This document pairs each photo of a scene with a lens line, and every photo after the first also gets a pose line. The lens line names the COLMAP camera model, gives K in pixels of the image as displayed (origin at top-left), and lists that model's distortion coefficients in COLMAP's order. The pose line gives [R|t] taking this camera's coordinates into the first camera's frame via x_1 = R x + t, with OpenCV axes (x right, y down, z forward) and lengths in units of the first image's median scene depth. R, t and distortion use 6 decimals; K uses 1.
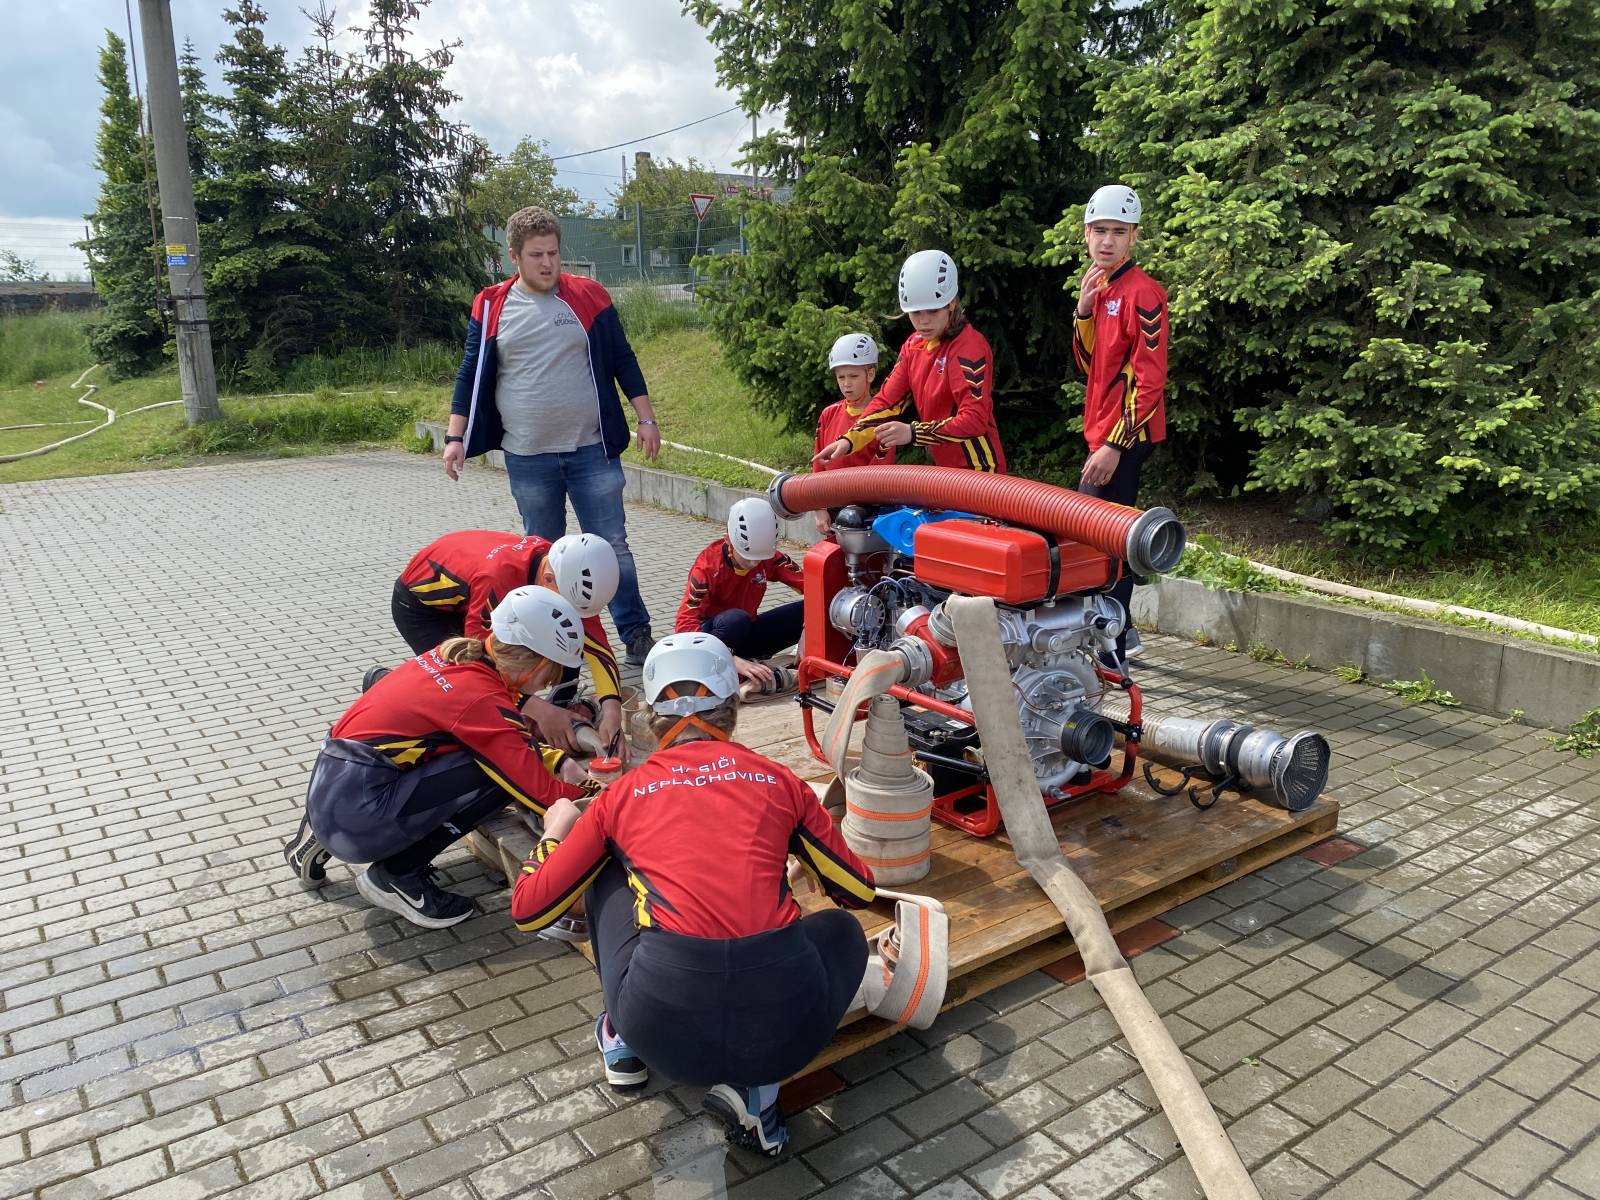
lens RADIAL K [[1227.0, 0, 803.3], [0, 1227.0, 591.8], [0, 0, 1]] dist [0.016775, -0.001724]
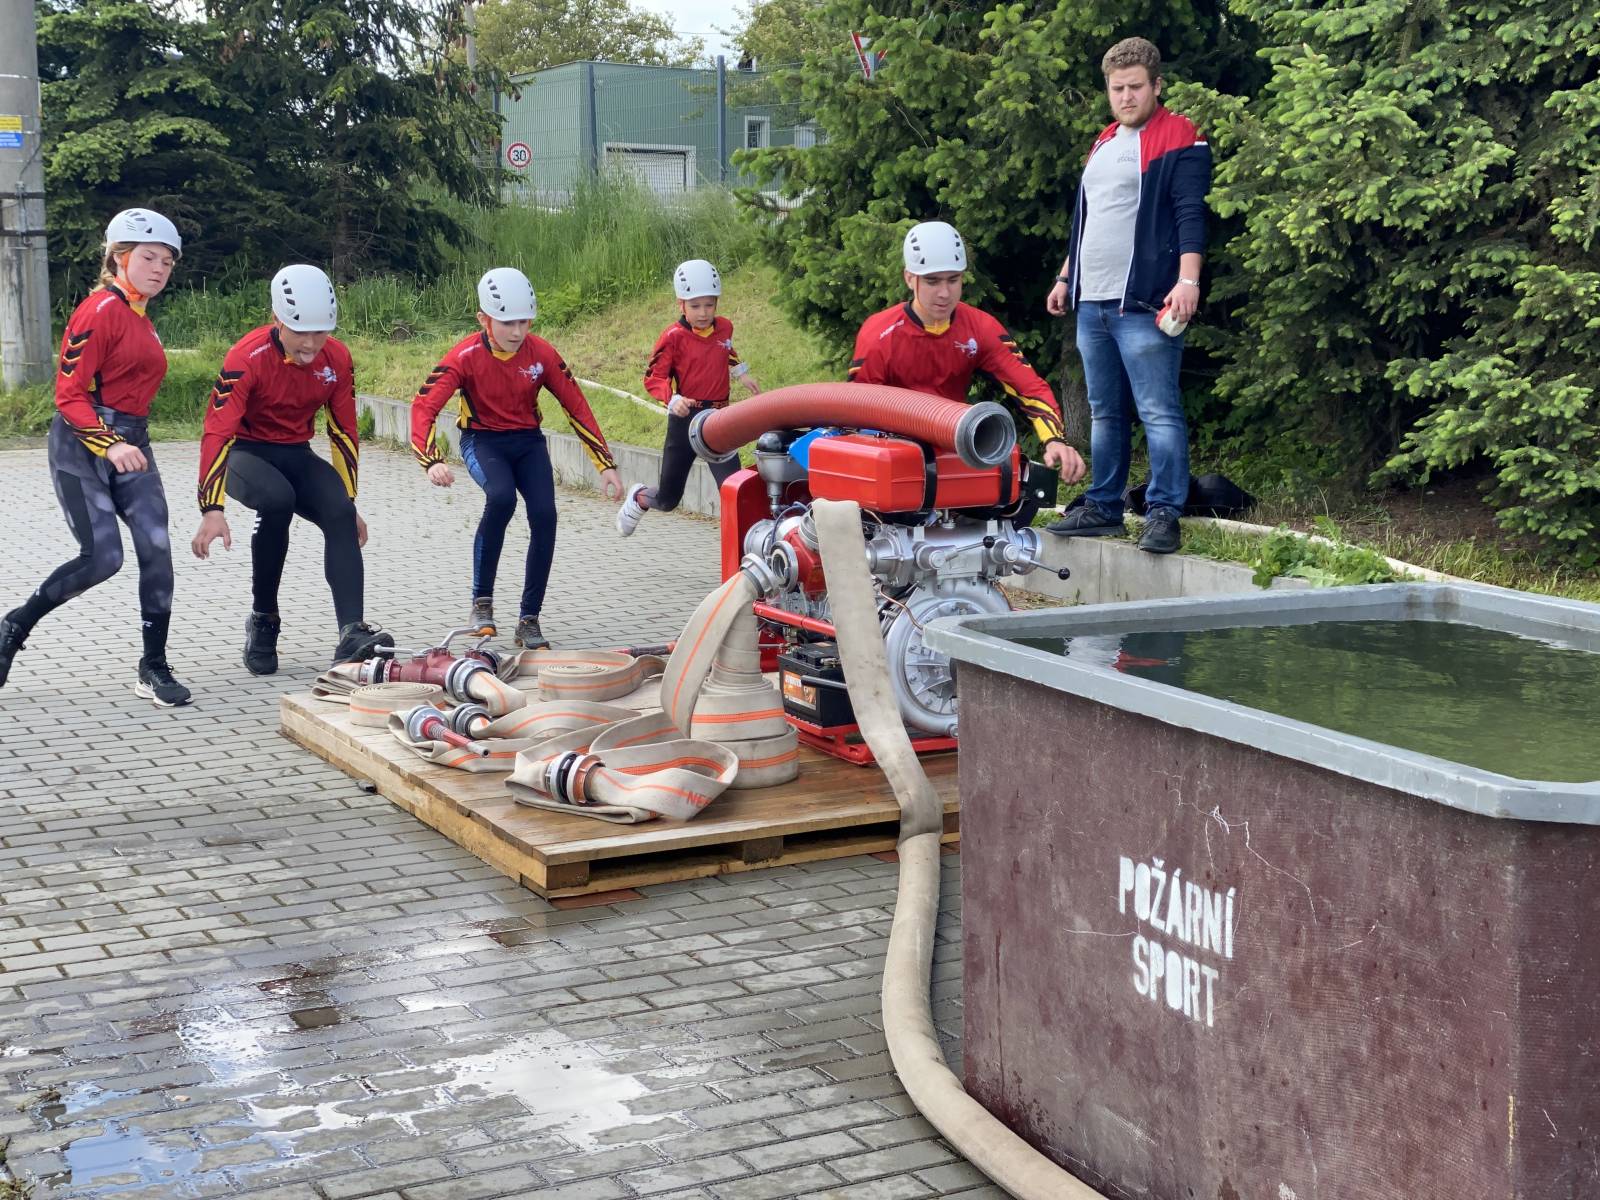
lens RADIAL K [[2429.1, 0, 839.8], [0, 2429.1, 601.9], [0, 0, 1]] dist [0.162882, -0.258415]
pose [[0.993031, 0.031396, -0.113592, 0.143013], [-0.040089, 0.996372, -0.075075, 0.091701], [0.110823, 0.079106, 0.990687, -0.374850]]
